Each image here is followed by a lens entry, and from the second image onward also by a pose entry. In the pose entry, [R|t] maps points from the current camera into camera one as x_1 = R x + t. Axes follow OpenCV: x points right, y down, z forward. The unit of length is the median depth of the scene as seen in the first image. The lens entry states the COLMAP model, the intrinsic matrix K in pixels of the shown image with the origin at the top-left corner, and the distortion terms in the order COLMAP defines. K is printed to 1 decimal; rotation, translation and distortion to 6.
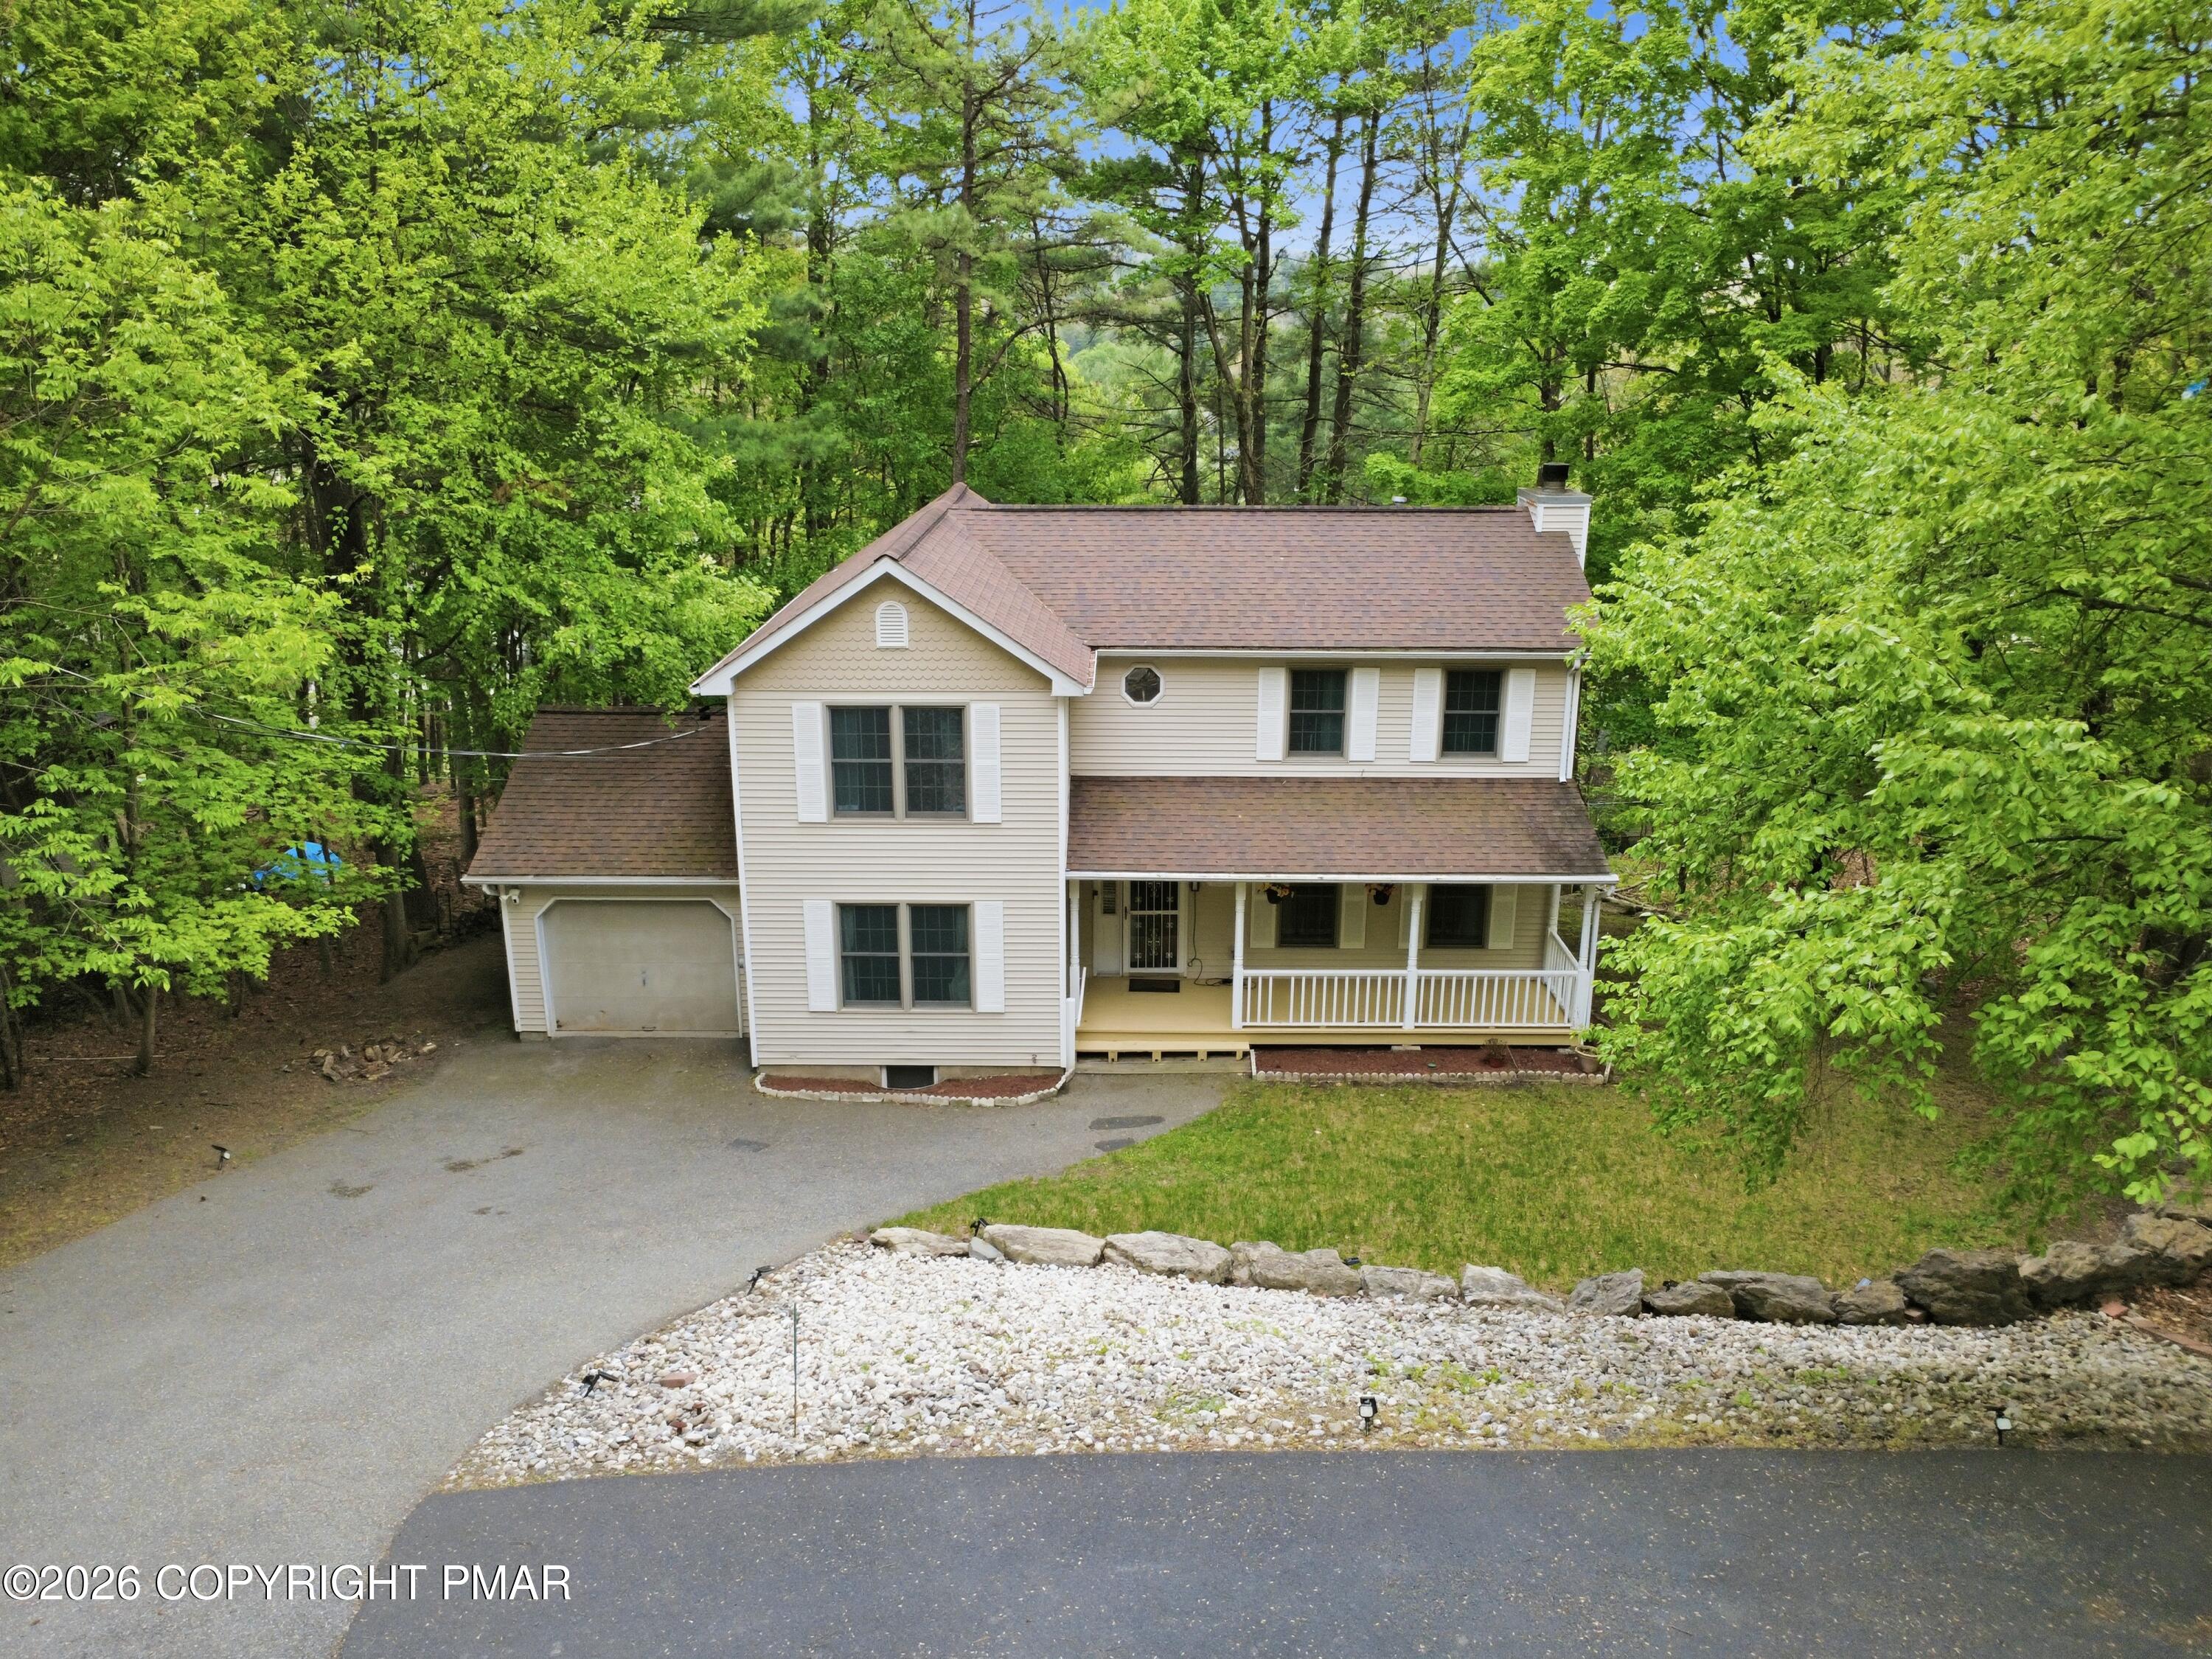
lens RADIAL K [[1608.4, 0, 1101.0], [0, 1608.4, 831.2], [0, 0, 1]] dist [-0.001656, -0.003279]
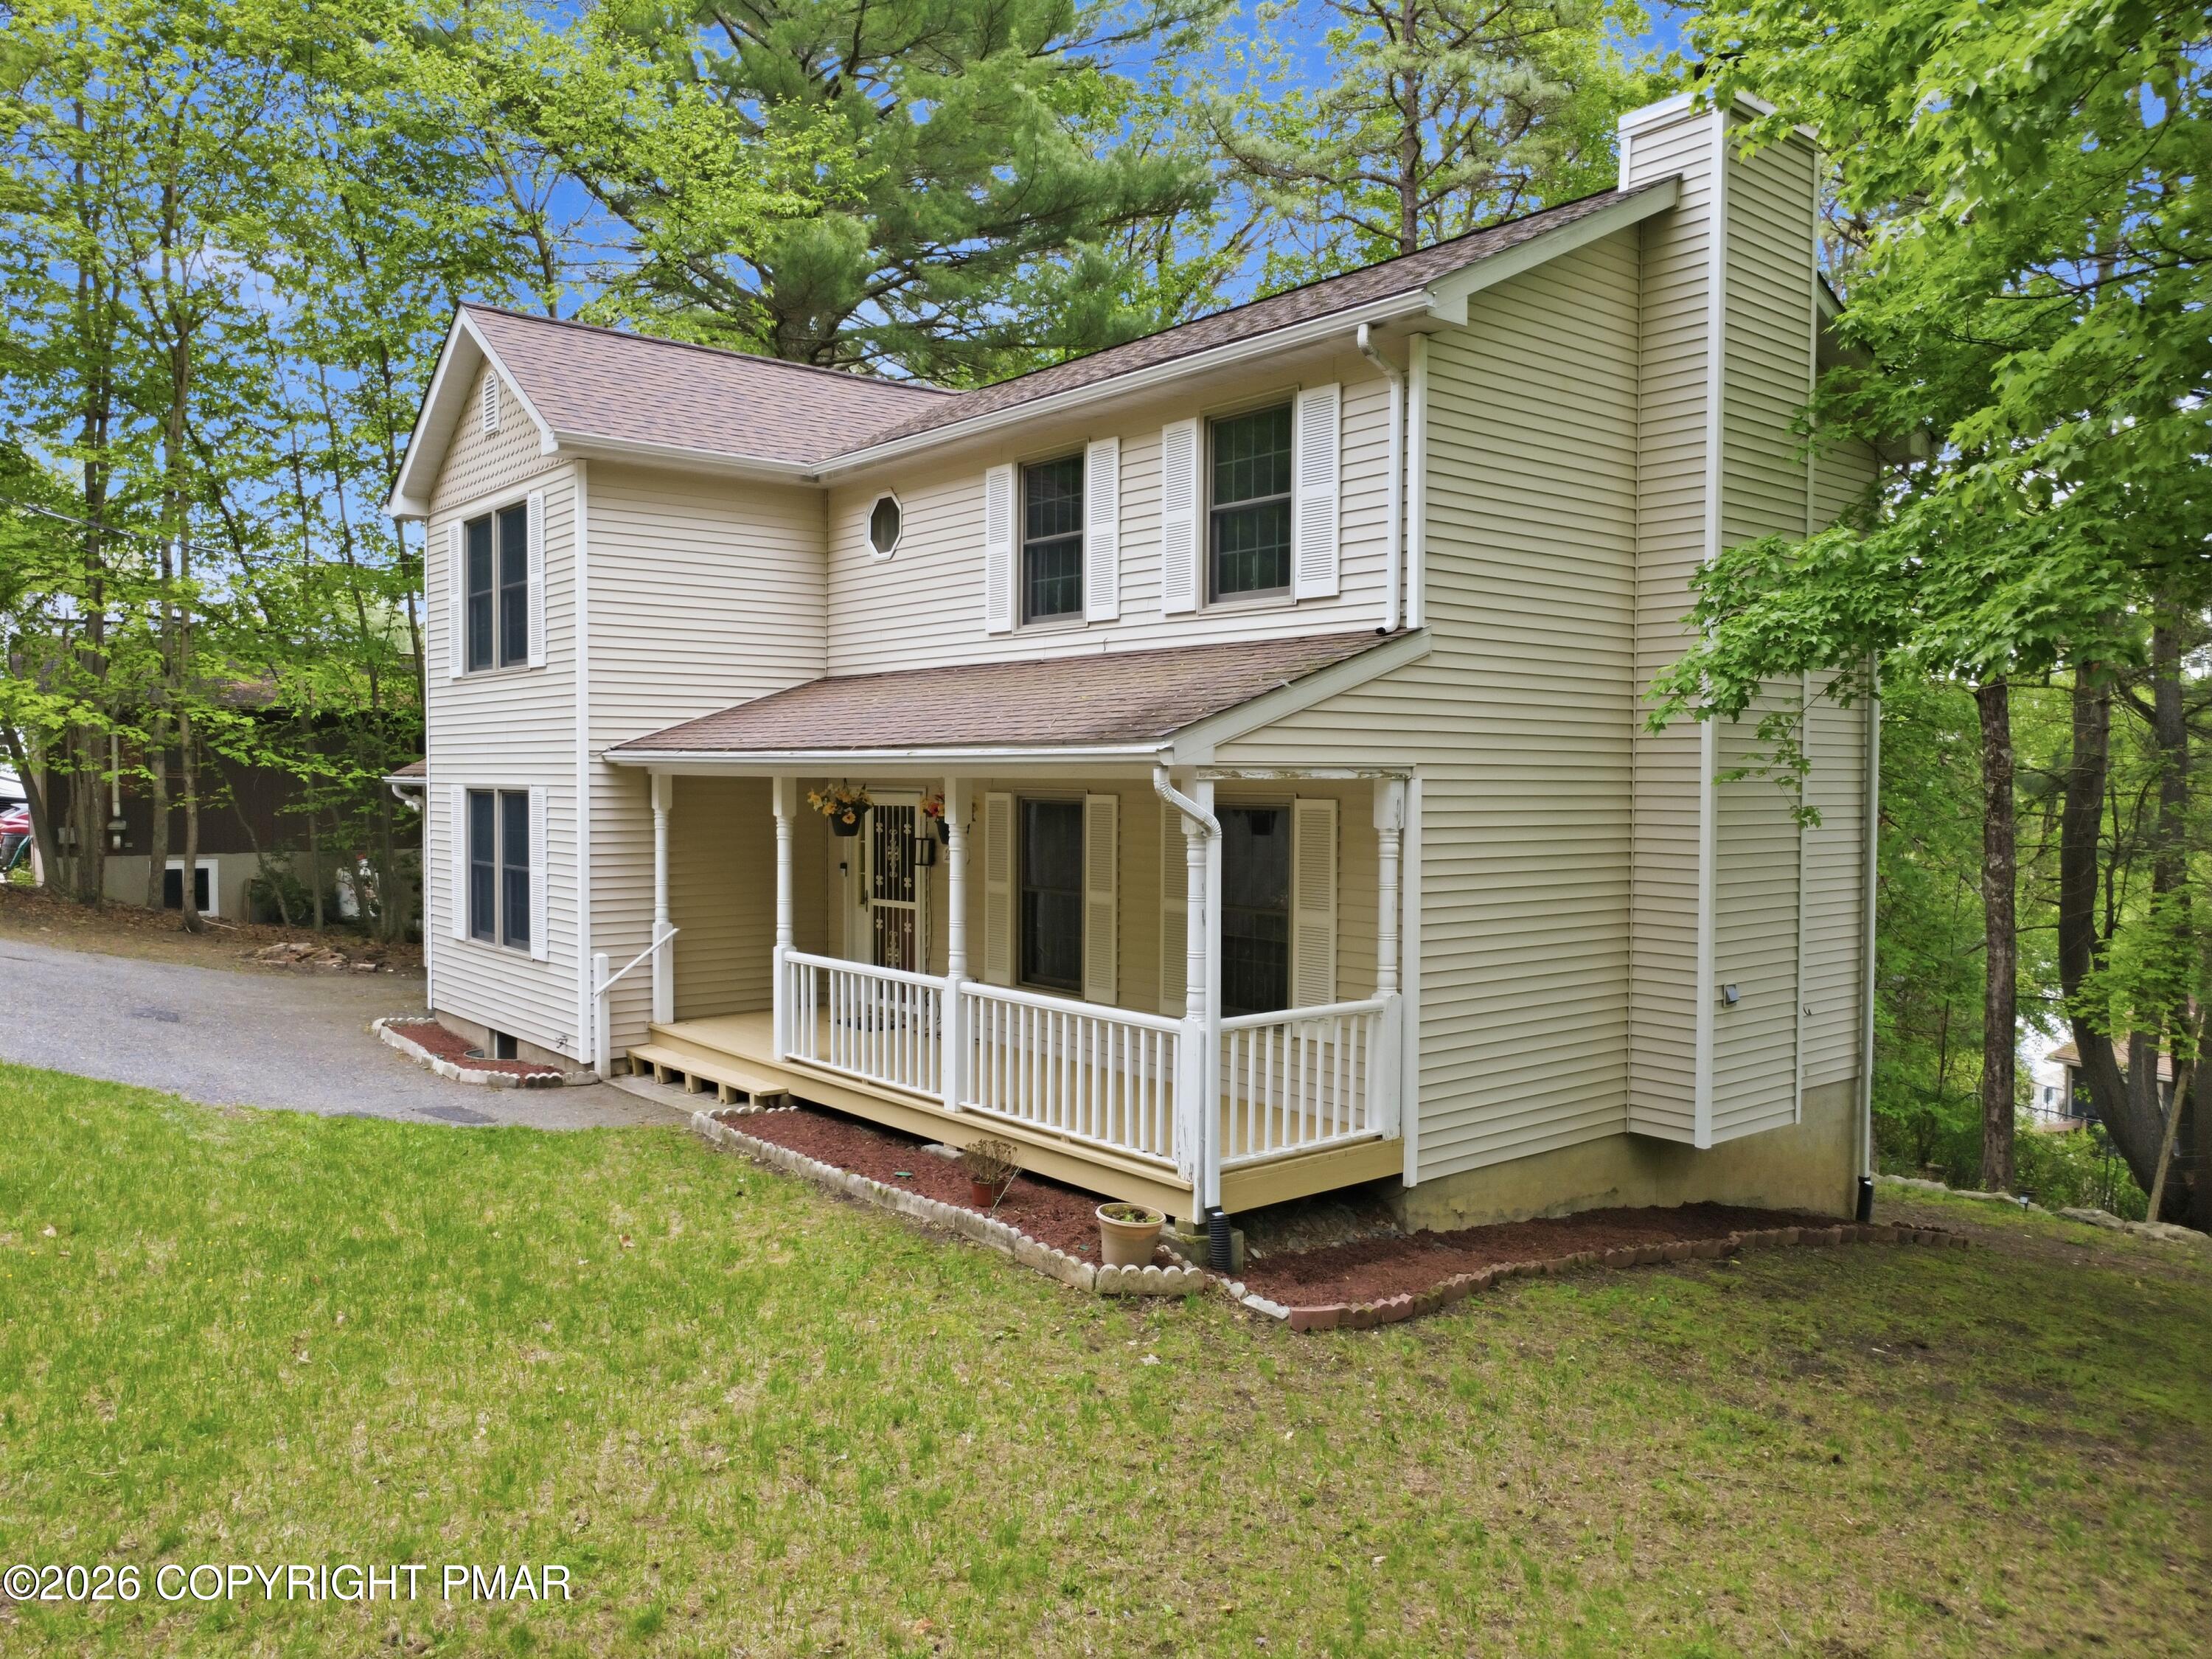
lens RADIAL K [[1608.4, 0, 1109.6], [0, 1608.4, 823.5], [0, 0, 1]] dist [-0.001656, -0.003279]
pose [[0.645792, 0.025612, -0.763083, 0.603334], [-0.236188, 0.957116, -0.167760, 0.114396], [0.726063, 0.288569, 0.624148, 0.734674]]
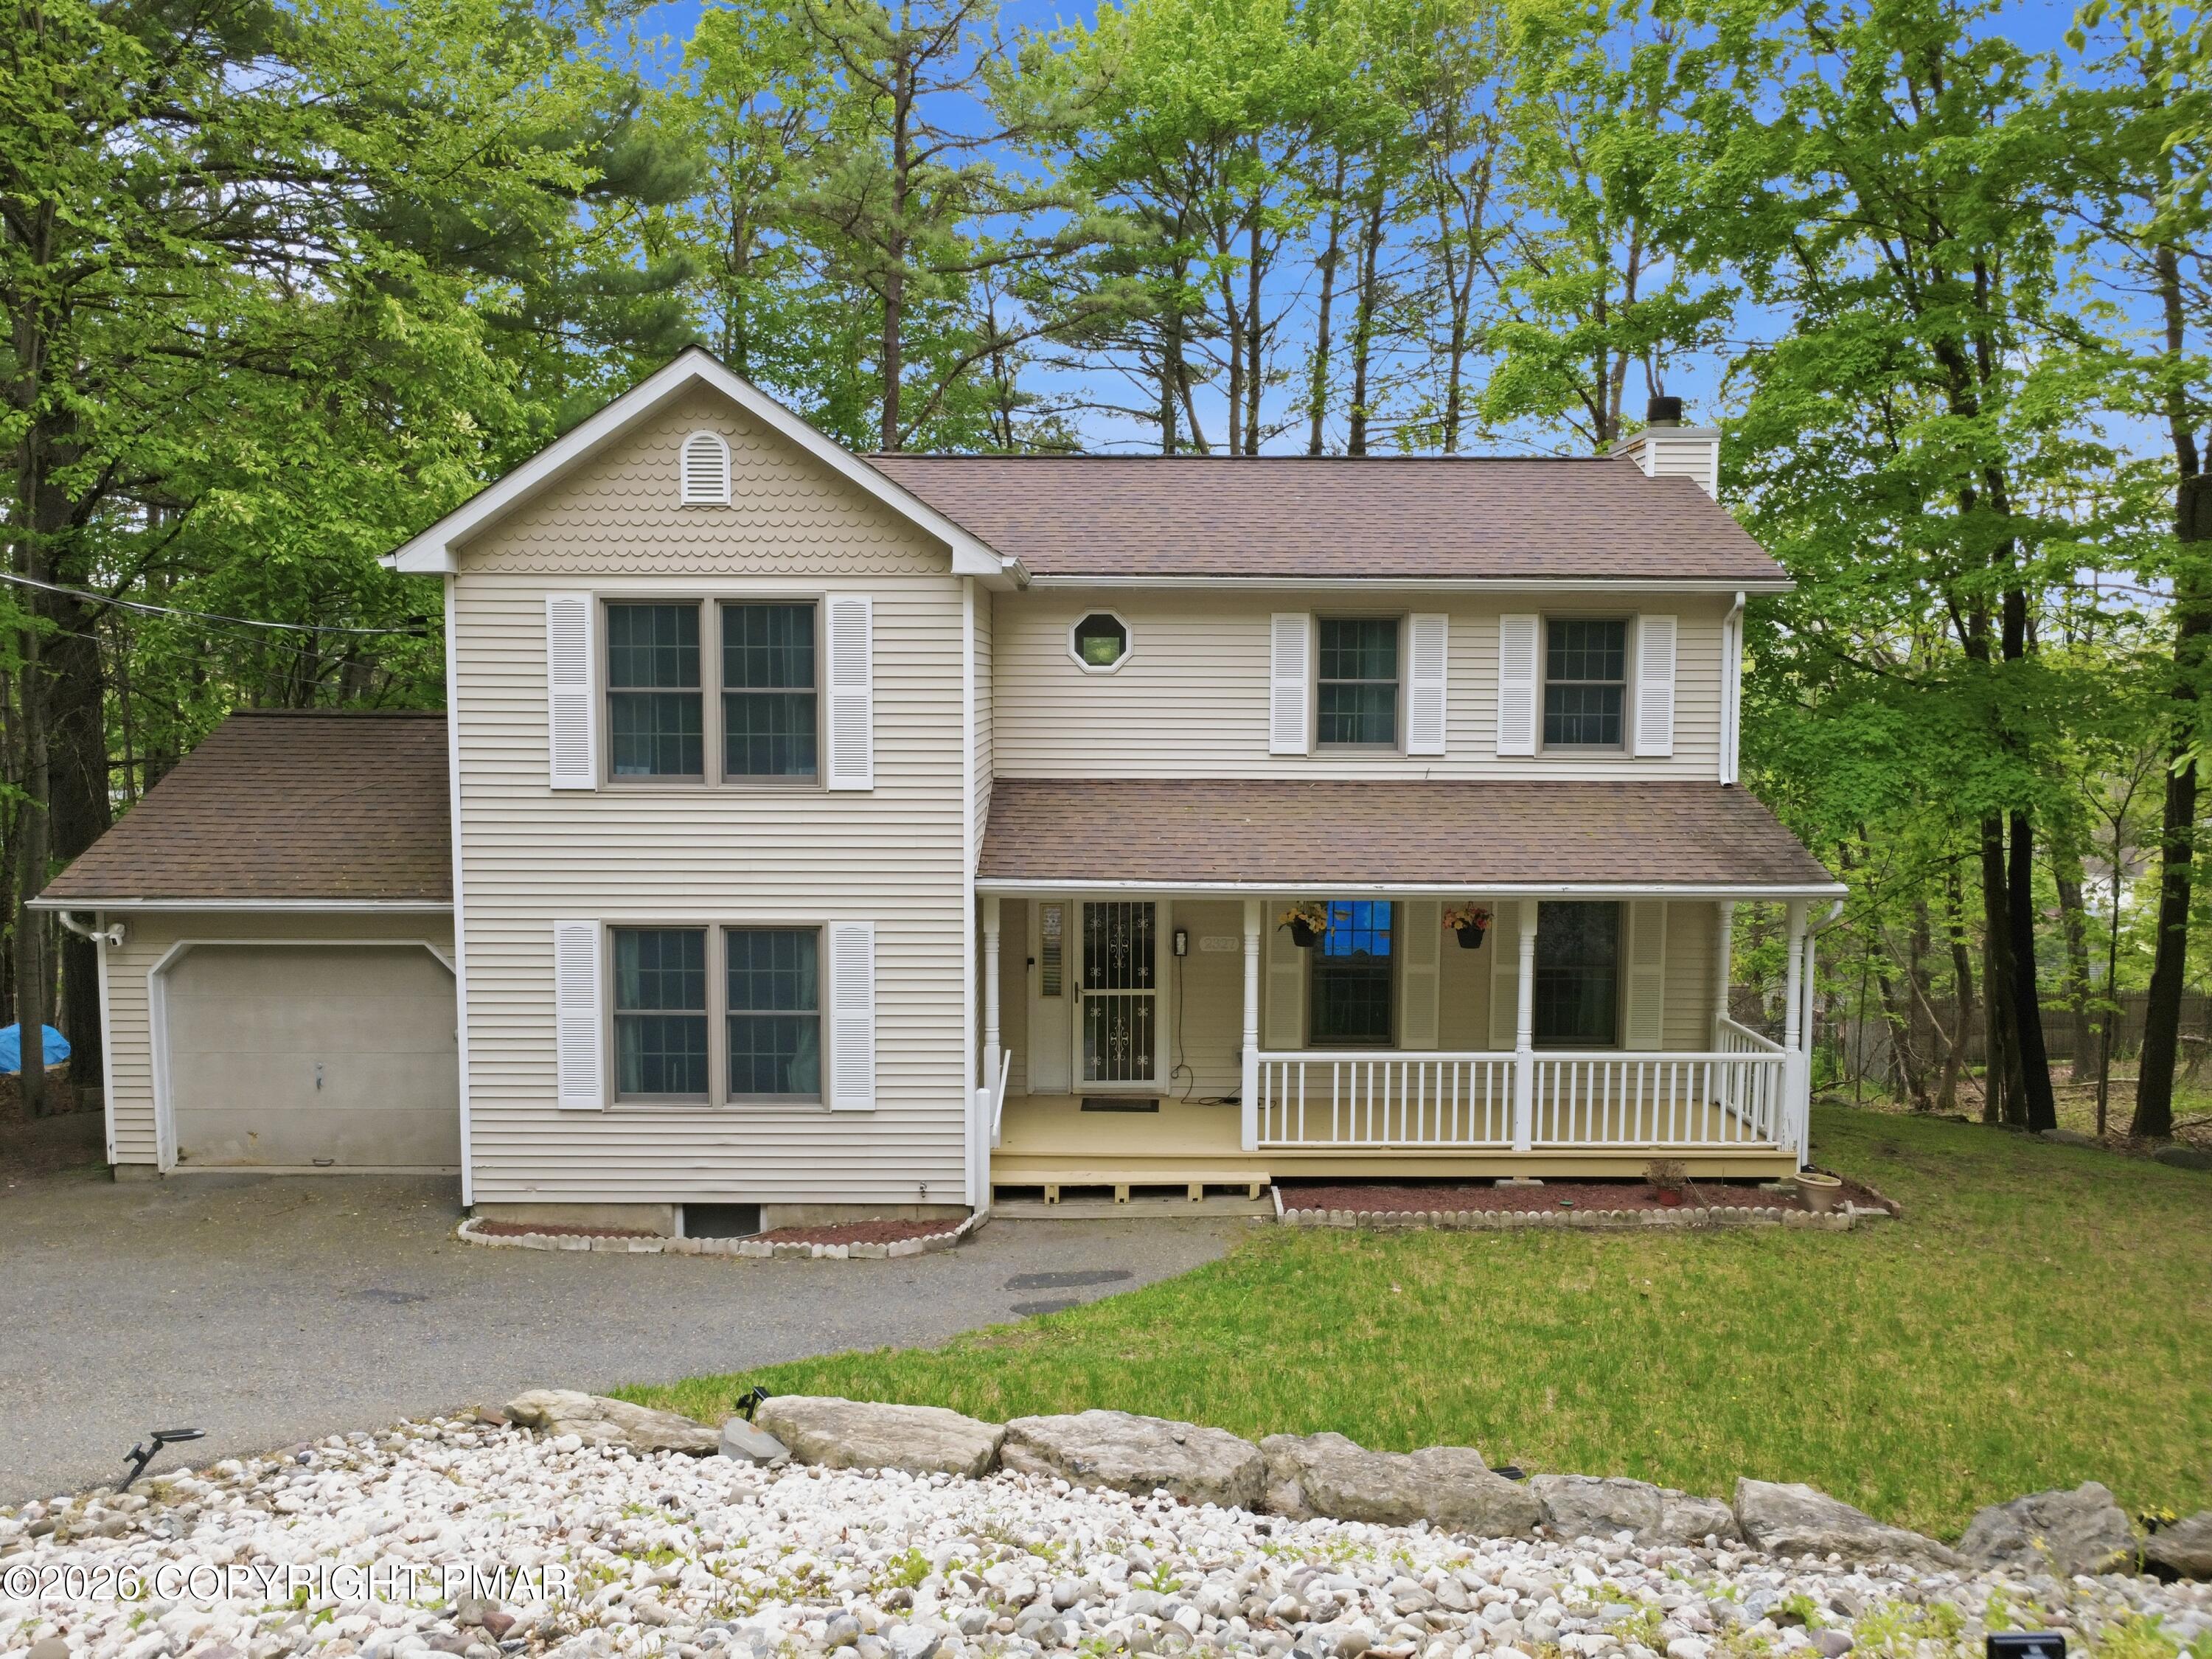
lens RADIAL K [[1608.4, 0, 1106.0], [0, 1608.4, 827.8], [0, 0, 1]] dist [-0.001656, -0.003279]
pose [[0.999917, 0.002476, 0.012624, 0.020714], [0.000339, 0.975889, -0.218265, 0.141548], [-0.012860, 0.218252, 0.975808, 0.371744]]
